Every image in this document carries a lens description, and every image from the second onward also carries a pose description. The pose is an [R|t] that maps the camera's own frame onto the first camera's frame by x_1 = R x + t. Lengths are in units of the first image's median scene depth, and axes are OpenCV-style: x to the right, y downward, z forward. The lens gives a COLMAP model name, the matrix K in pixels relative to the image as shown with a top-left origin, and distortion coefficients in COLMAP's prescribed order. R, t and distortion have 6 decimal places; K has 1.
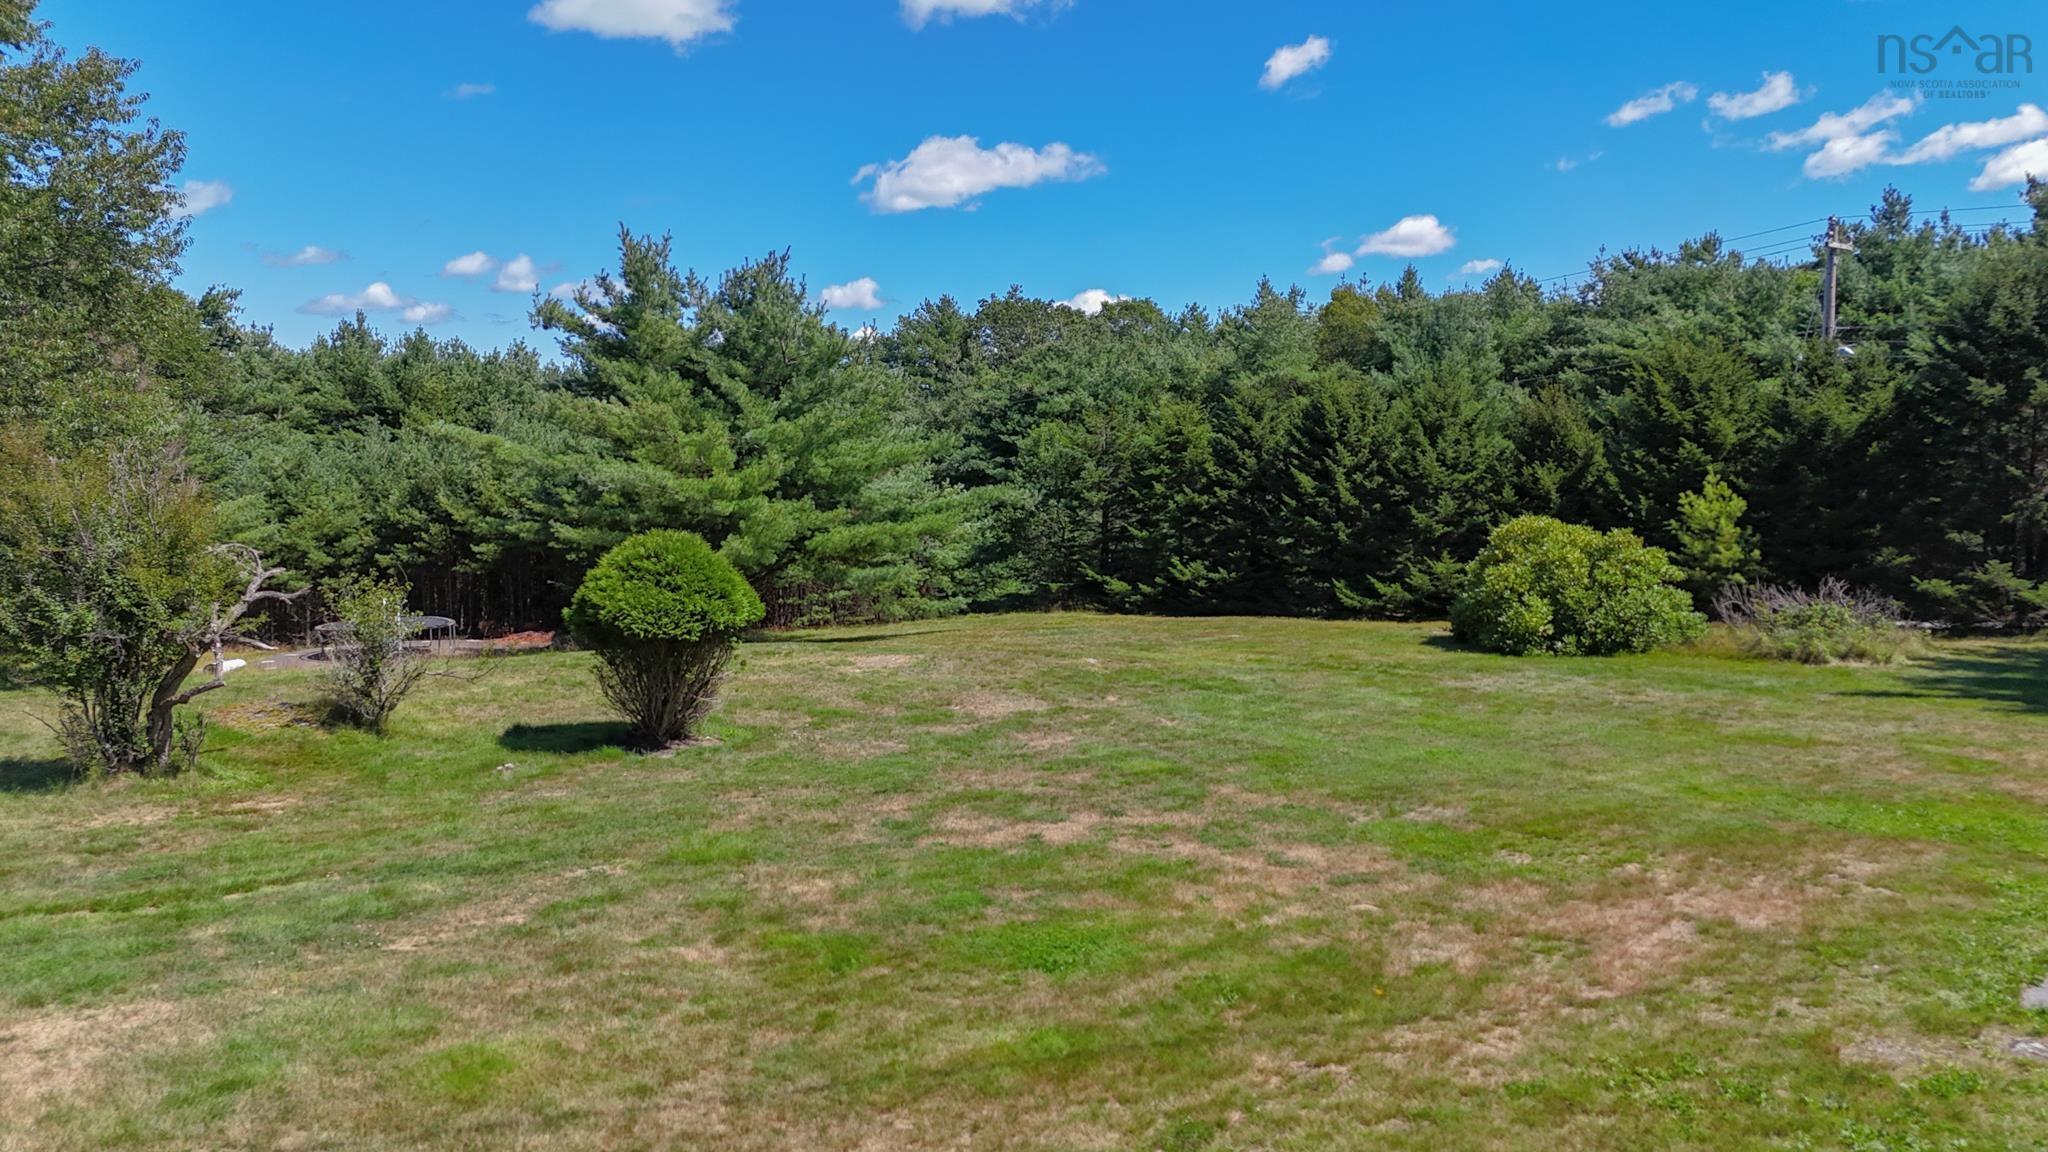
lens RADIAL K [[1488.0, 0, 1018.9], [0, 1488.0, 575.1], [0, 0, 1]] dist [0.040965, -0.026782]
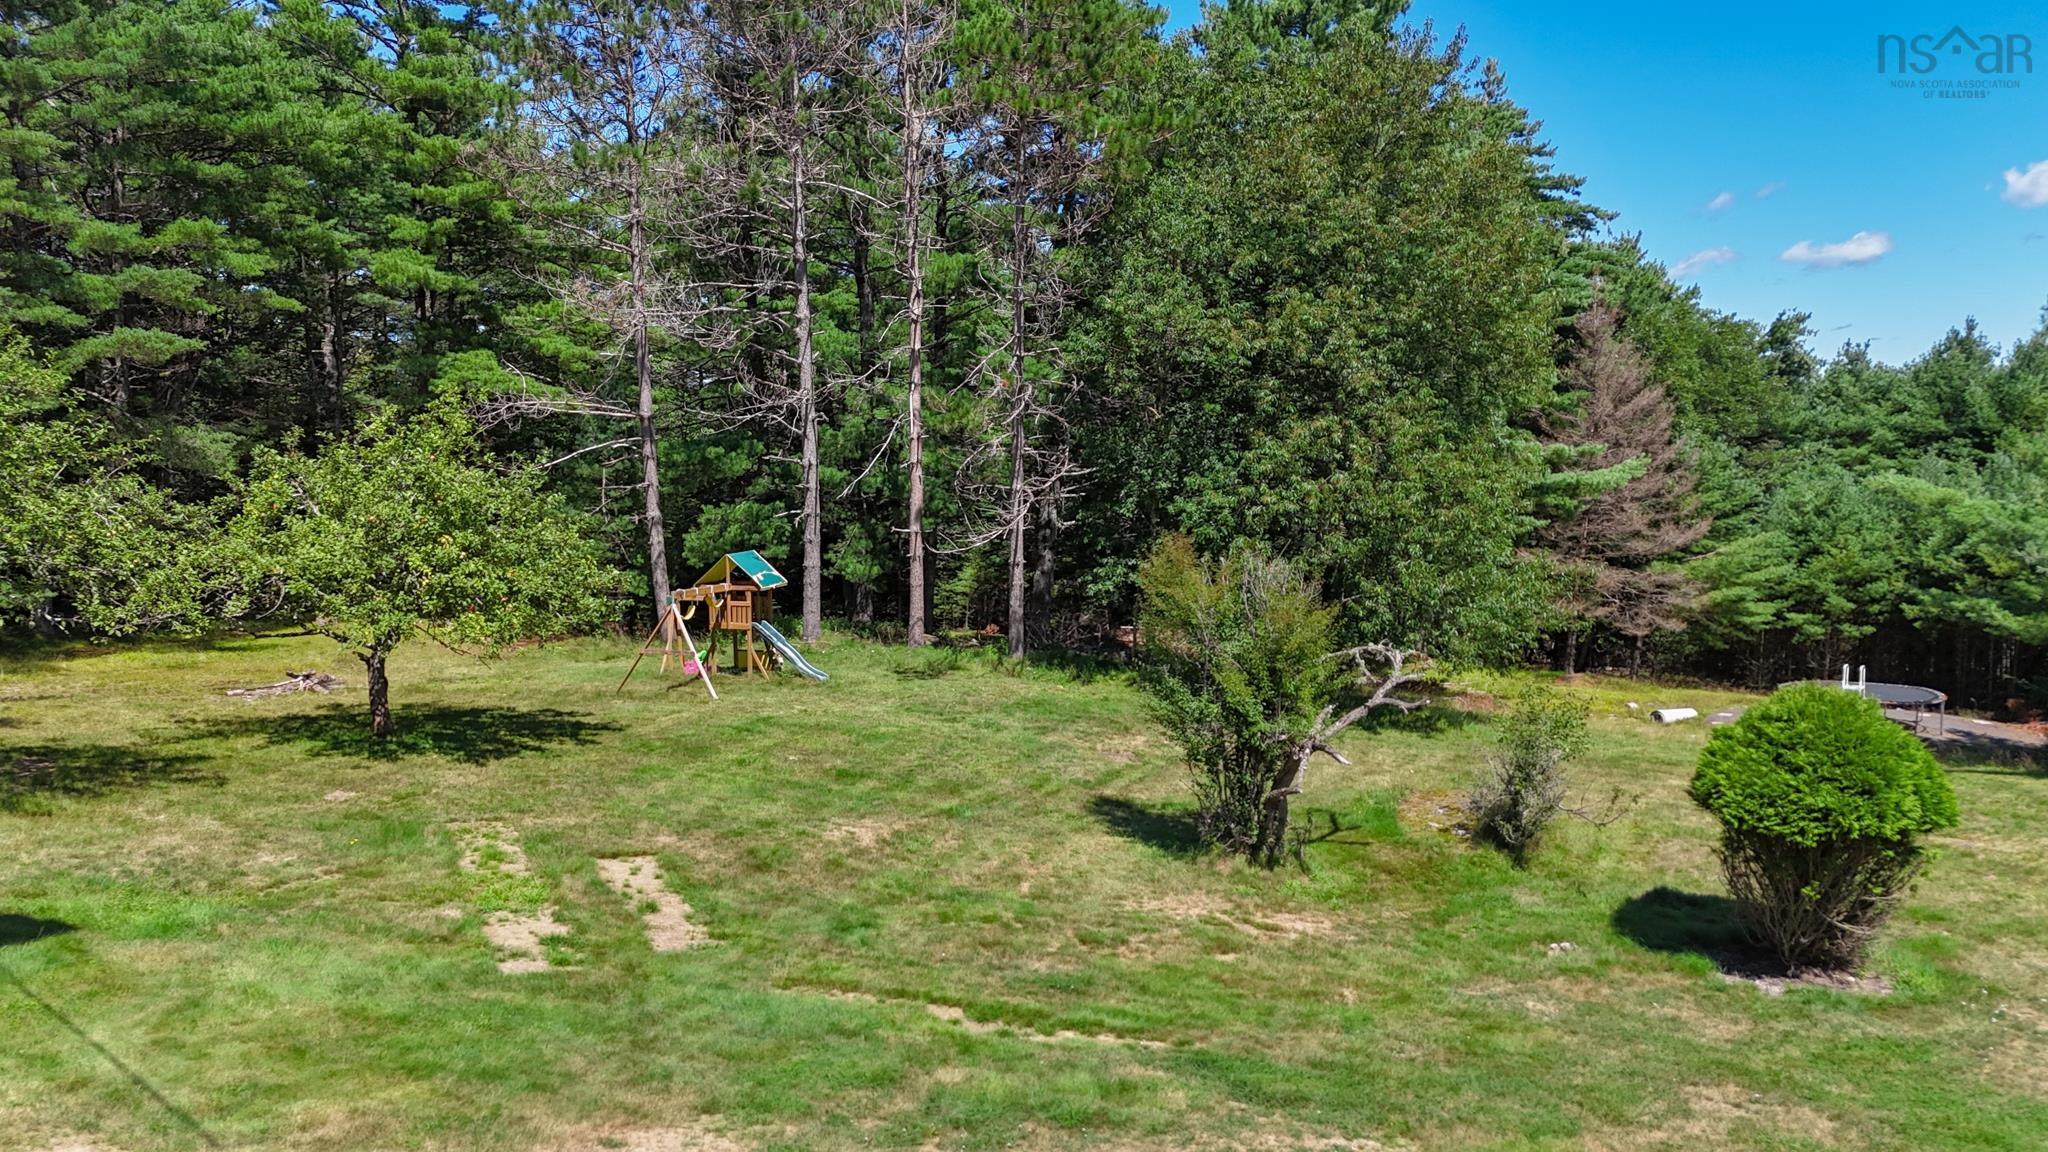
lens RADIAL K [[1488.0, 0, 1022.8], [0, 1488.0, 573.9], [0, 0, 1]] dist [0.040965, -0.026782]
pose [[0.500913, 0.066209, -0.862961, 0.075189], [-0.064586, 0.997149, 0.039015, -0.032444], [0.863084, 0.036192, 0.503761, 0.103903]]
